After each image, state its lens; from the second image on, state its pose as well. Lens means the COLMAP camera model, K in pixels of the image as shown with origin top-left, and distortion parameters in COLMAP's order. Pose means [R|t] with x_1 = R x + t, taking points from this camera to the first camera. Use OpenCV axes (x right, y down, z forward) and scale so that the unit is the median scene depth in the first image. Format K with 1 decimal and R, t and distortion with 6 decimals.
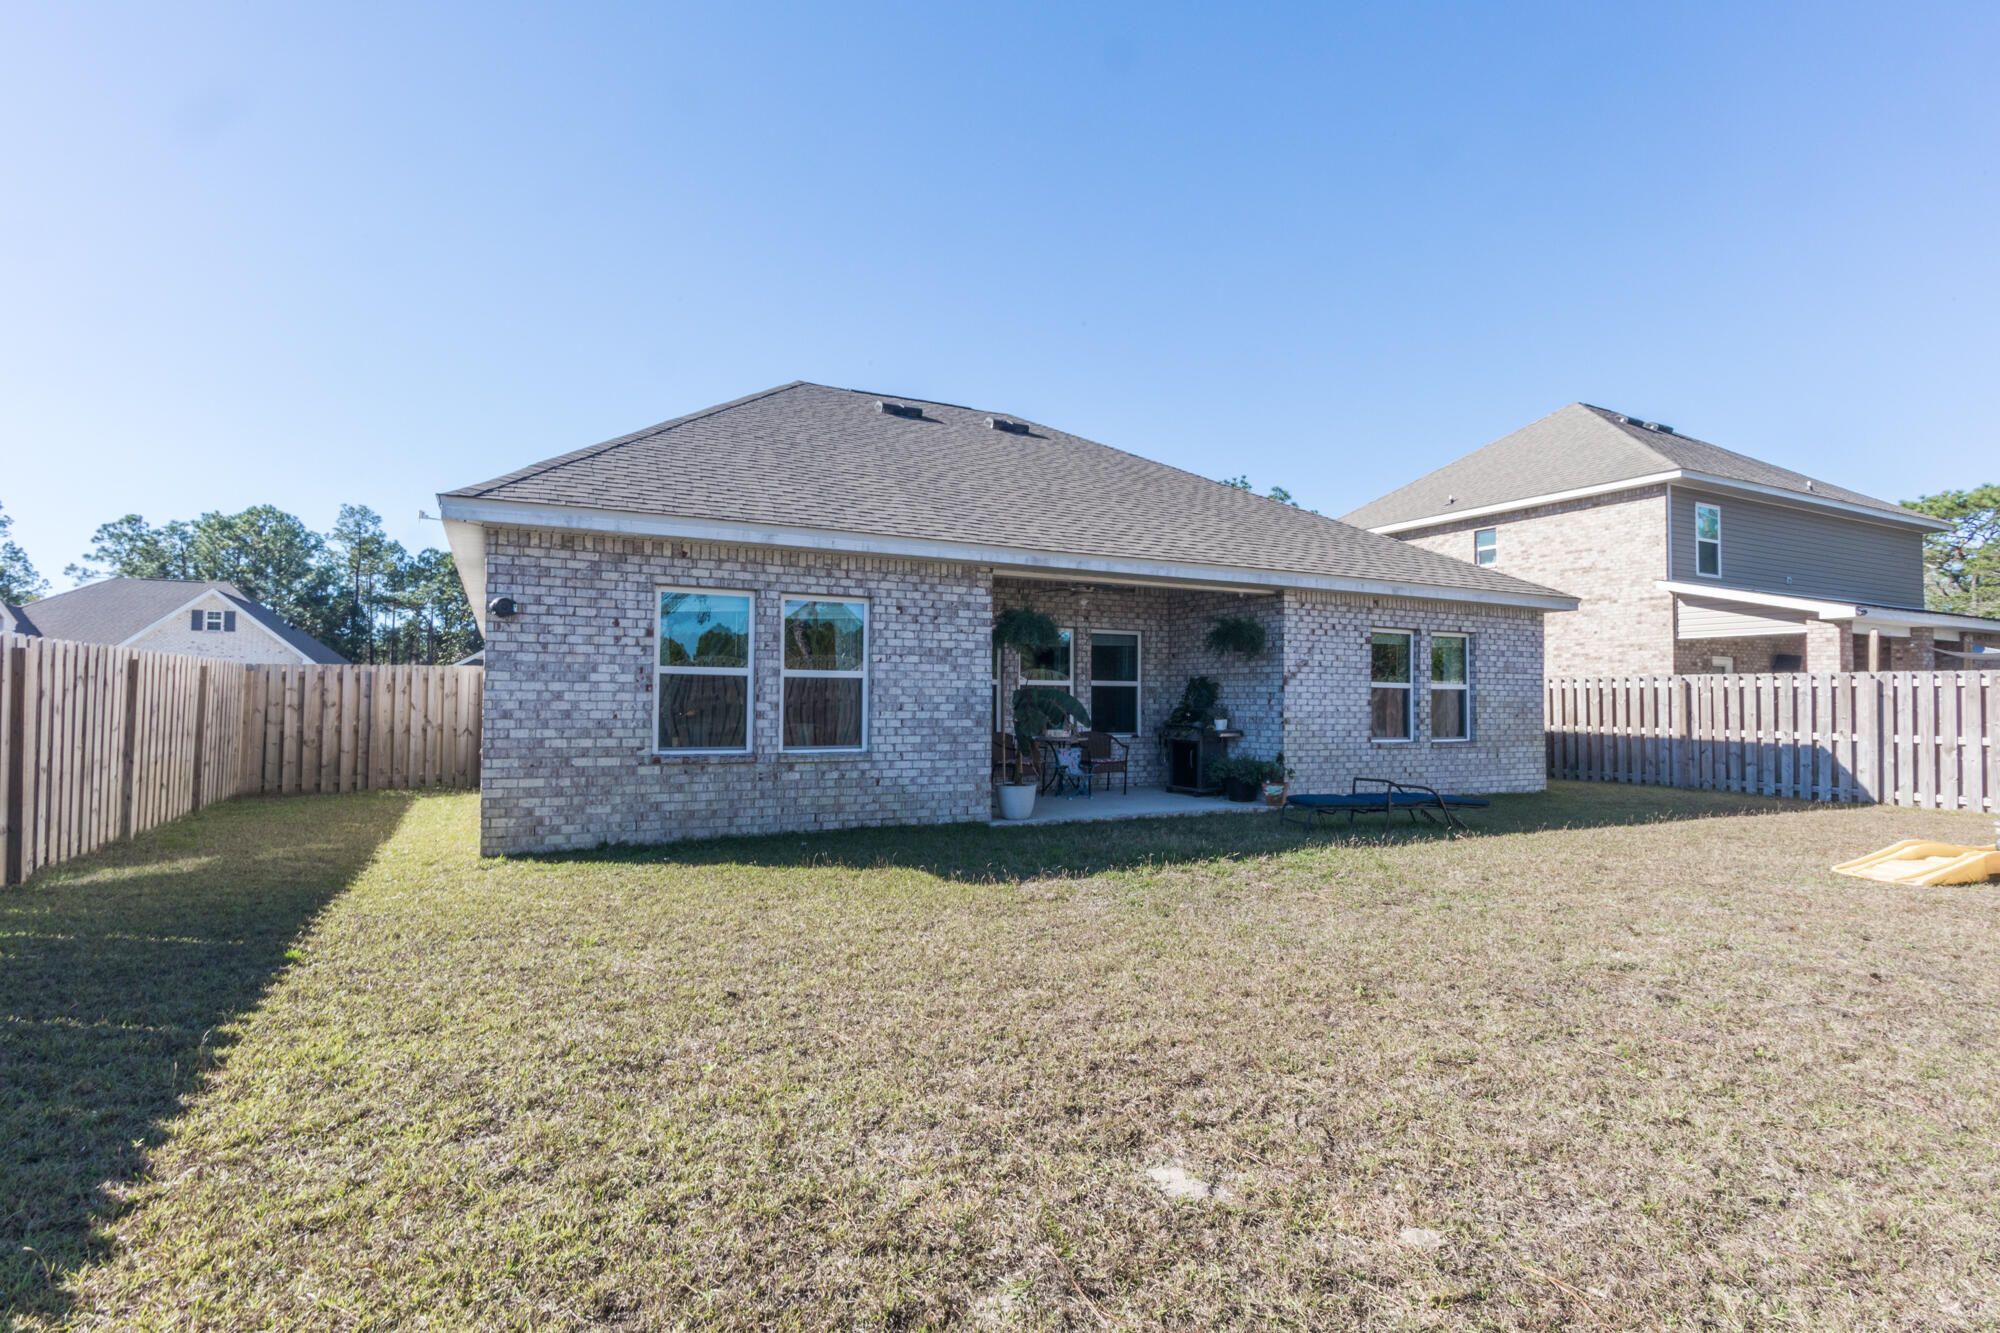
lens RADIAL K [[966.9, 0, 1000.5], [0, 966.9, 670.6], [0, 0, 1]] dist [-0.002499, -0.000024]
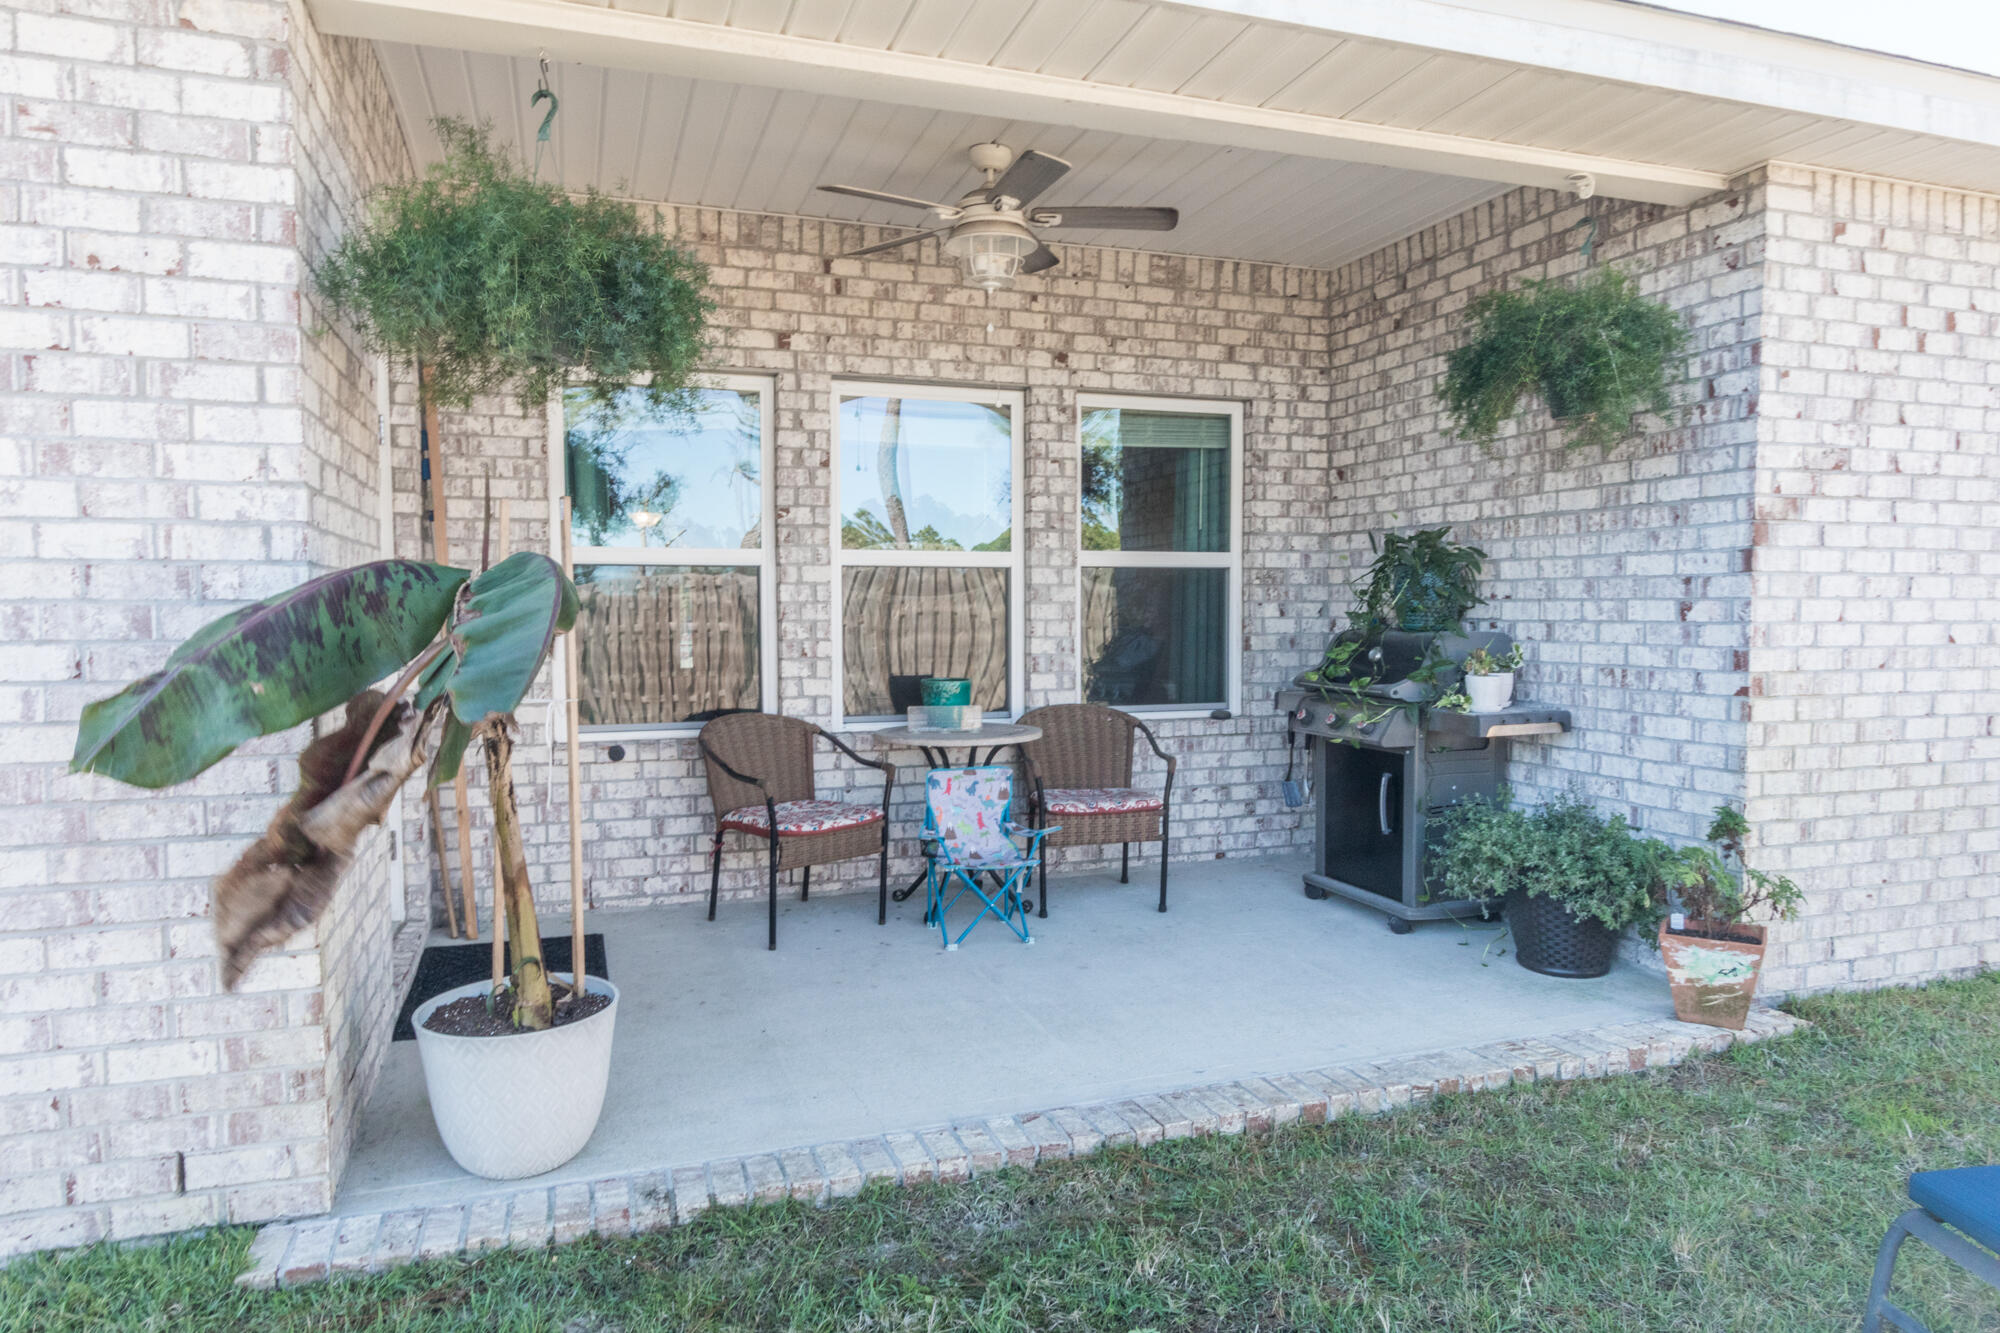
lens RADIAL K [[1241.4, 0, 1000.4], [0, 1241.4, 668.2], [0, 0, 1]] dist [0.008460, 0.001726]
pose [[0.990325, -0.002646, -0.138740, 0.137375], [0.013896, 0.996683, 0.080187, 0.017401], [0.138068, -0.081339, 0.987077, 0.625515]]
